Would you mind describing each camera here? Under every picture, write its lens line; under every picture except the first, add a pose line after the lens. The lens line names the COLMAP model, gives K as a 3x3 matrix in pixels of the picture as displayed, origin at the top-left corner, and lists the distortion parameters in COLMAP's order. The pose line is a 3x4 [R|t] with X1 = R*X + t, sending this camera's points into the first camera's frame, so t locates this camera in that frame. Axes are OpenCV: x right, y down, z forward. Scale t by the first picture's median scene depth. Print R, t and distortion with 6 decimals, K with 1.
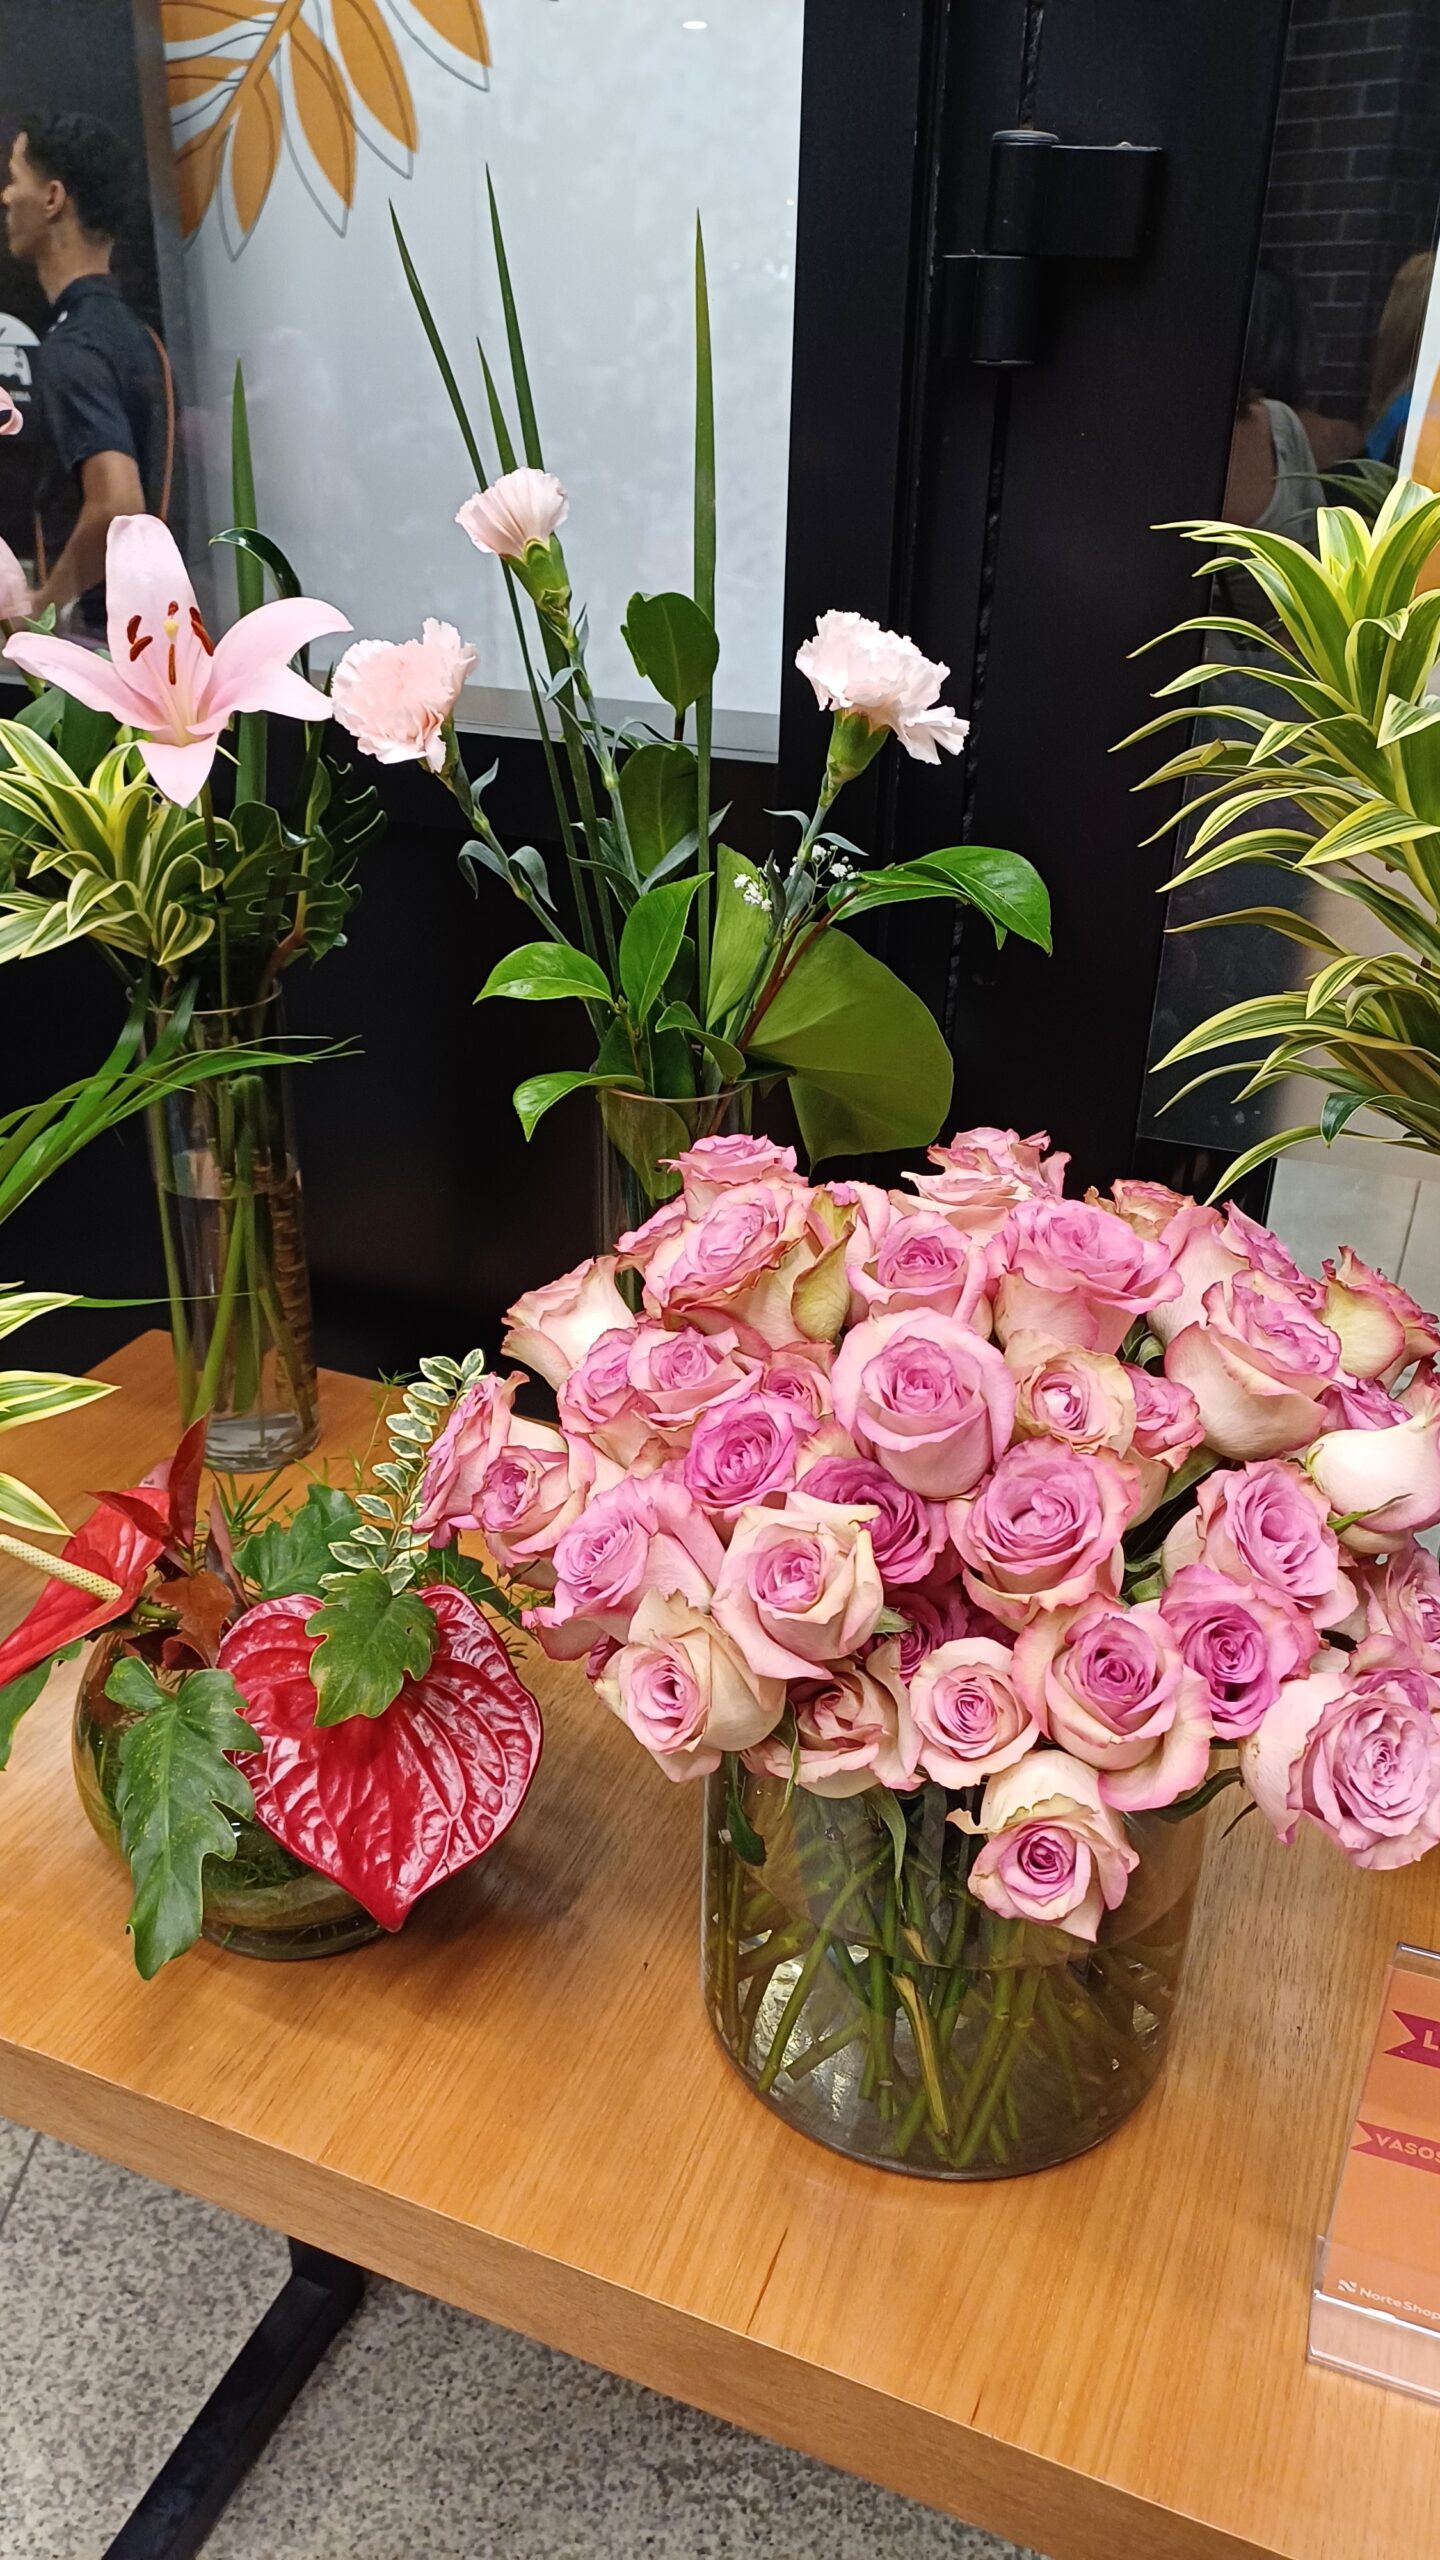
lens RADIAL K [[1992.4, 0, 720.0], [0, 1992.4, 1280.0], [0, 0, 1]] dist [0.165002, -0.222692]
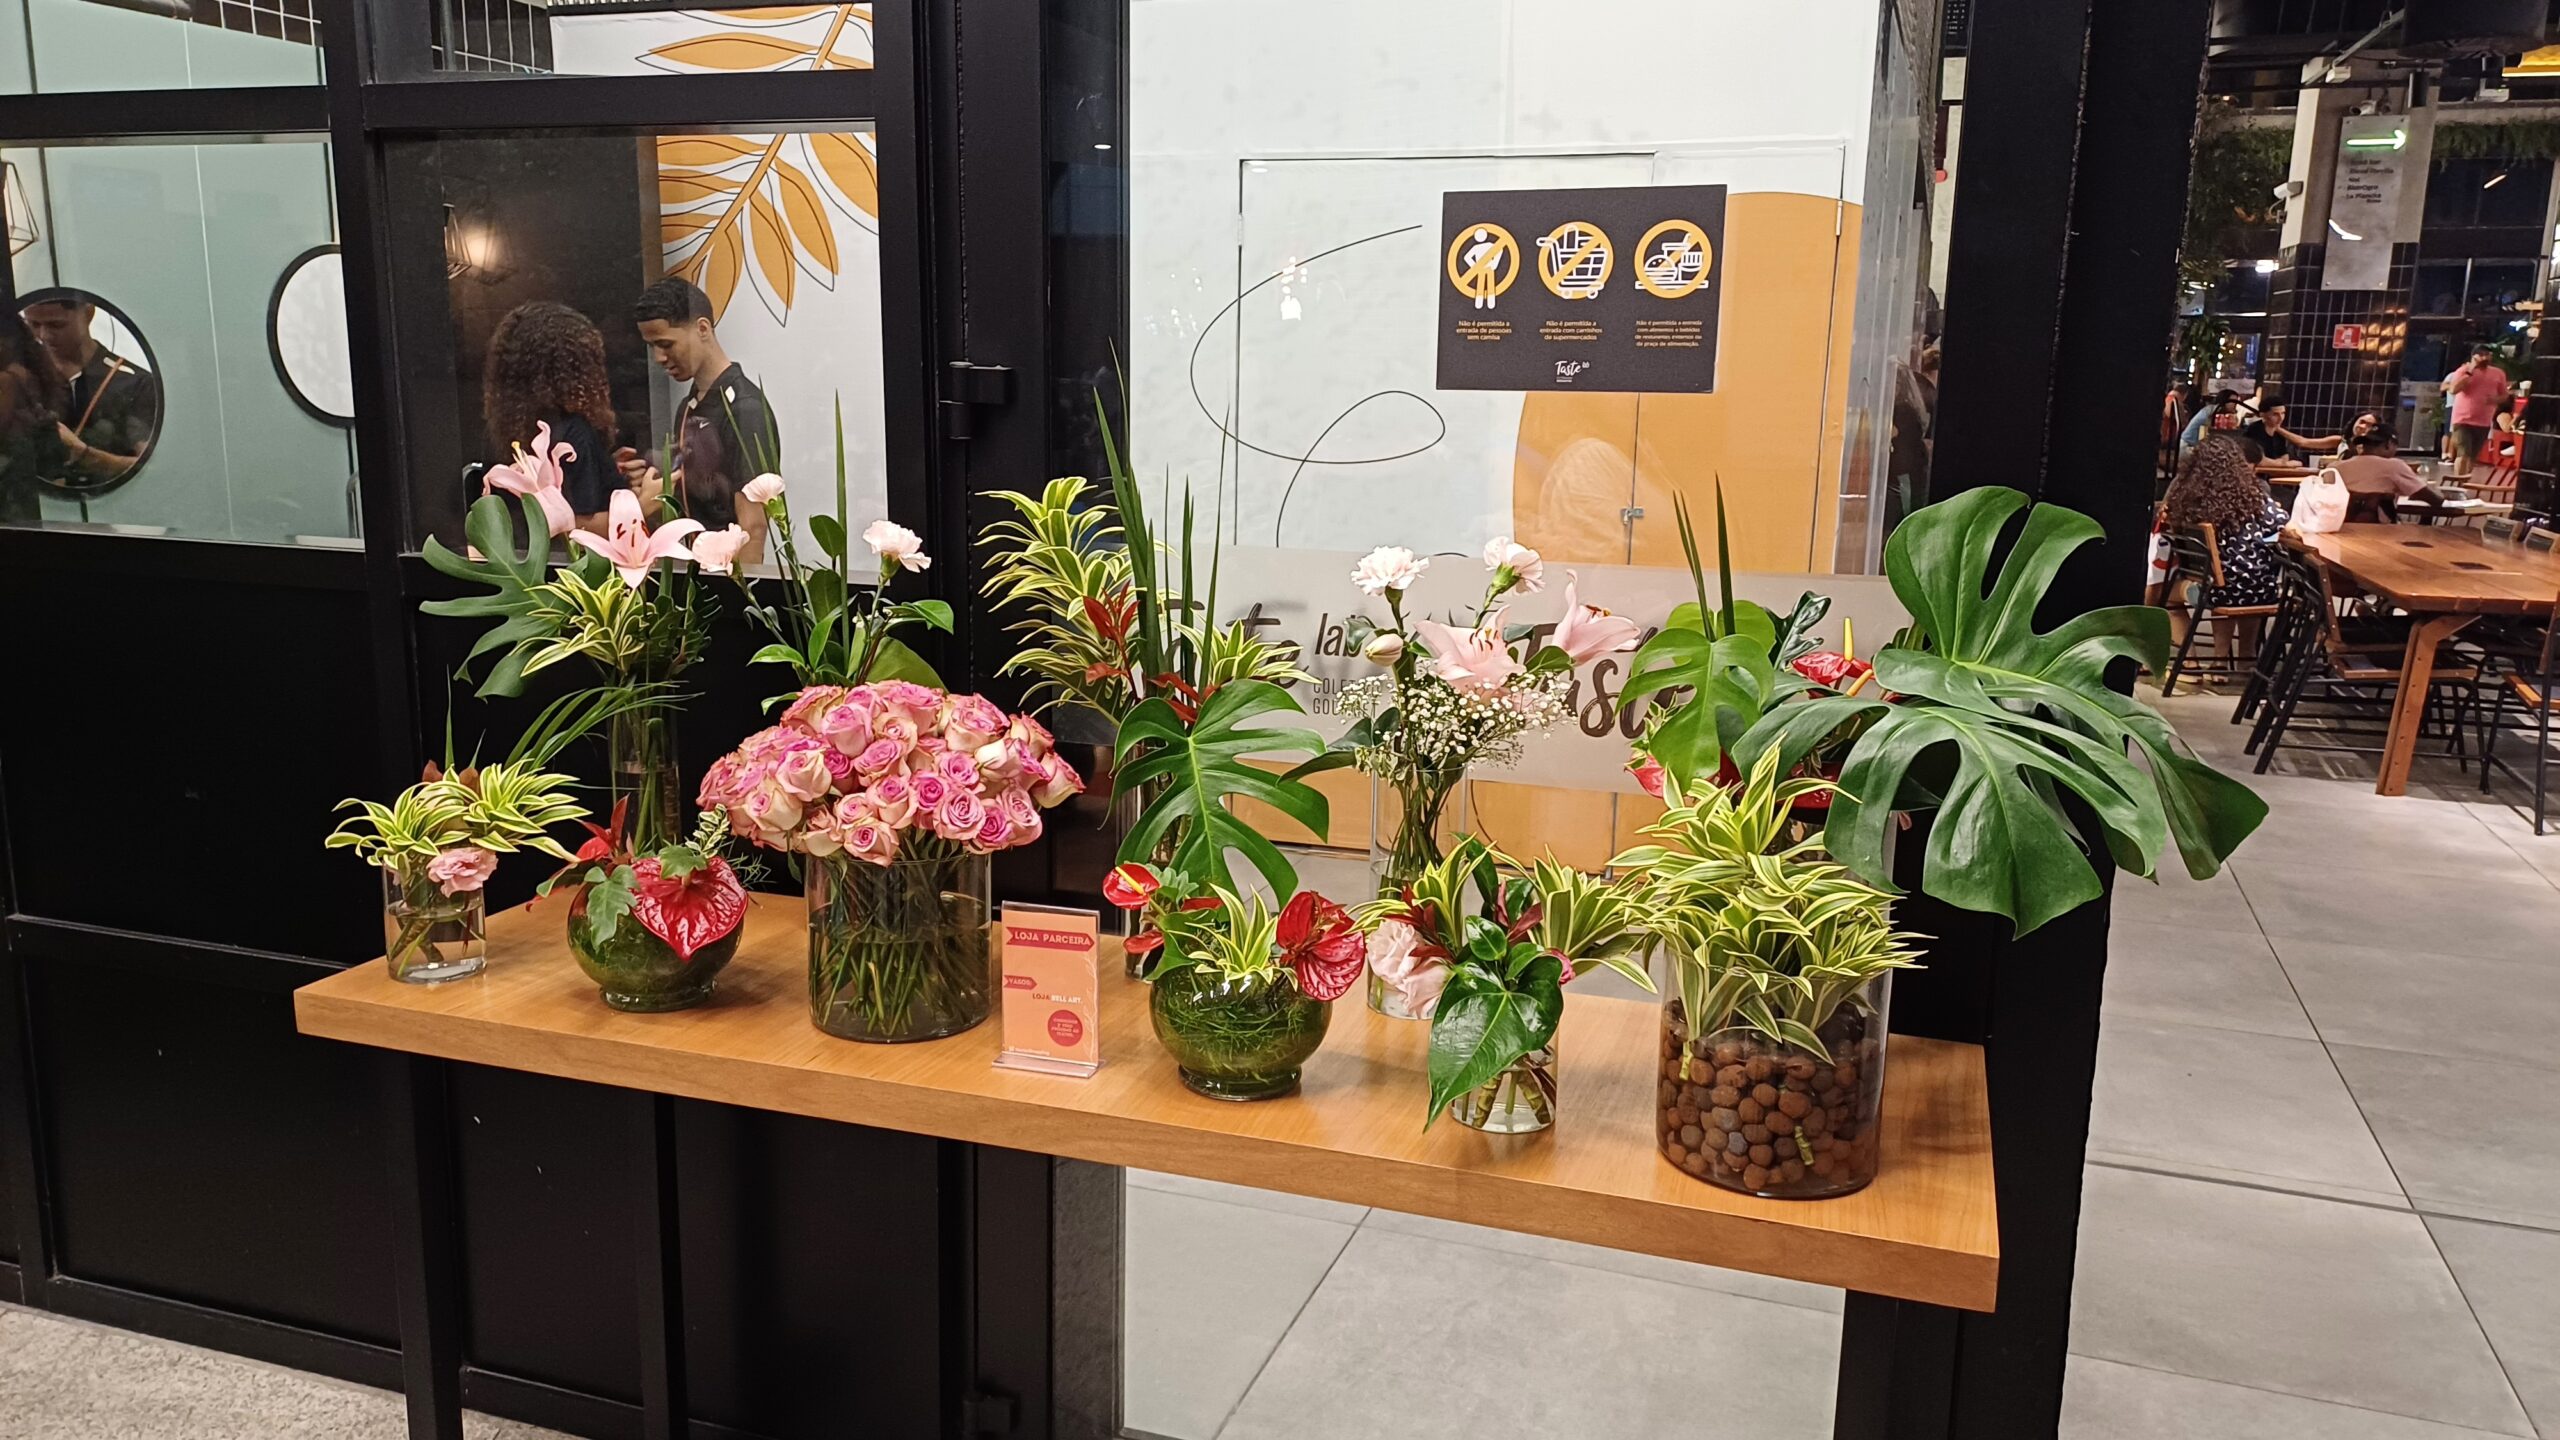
lens RADIAL K [[1992.4, 0, 1280.0], [0, 1992.4, 720.0], [0, 0, 1]] dist [0.165002, -0.222692]
pose [[0.998627, -0.010585, 0.051311, 0.420937], [0.023450, 0.966100, -0.257099, 0.600229], [-0.046850, 0.257949, 0.965022, -1.478149]]
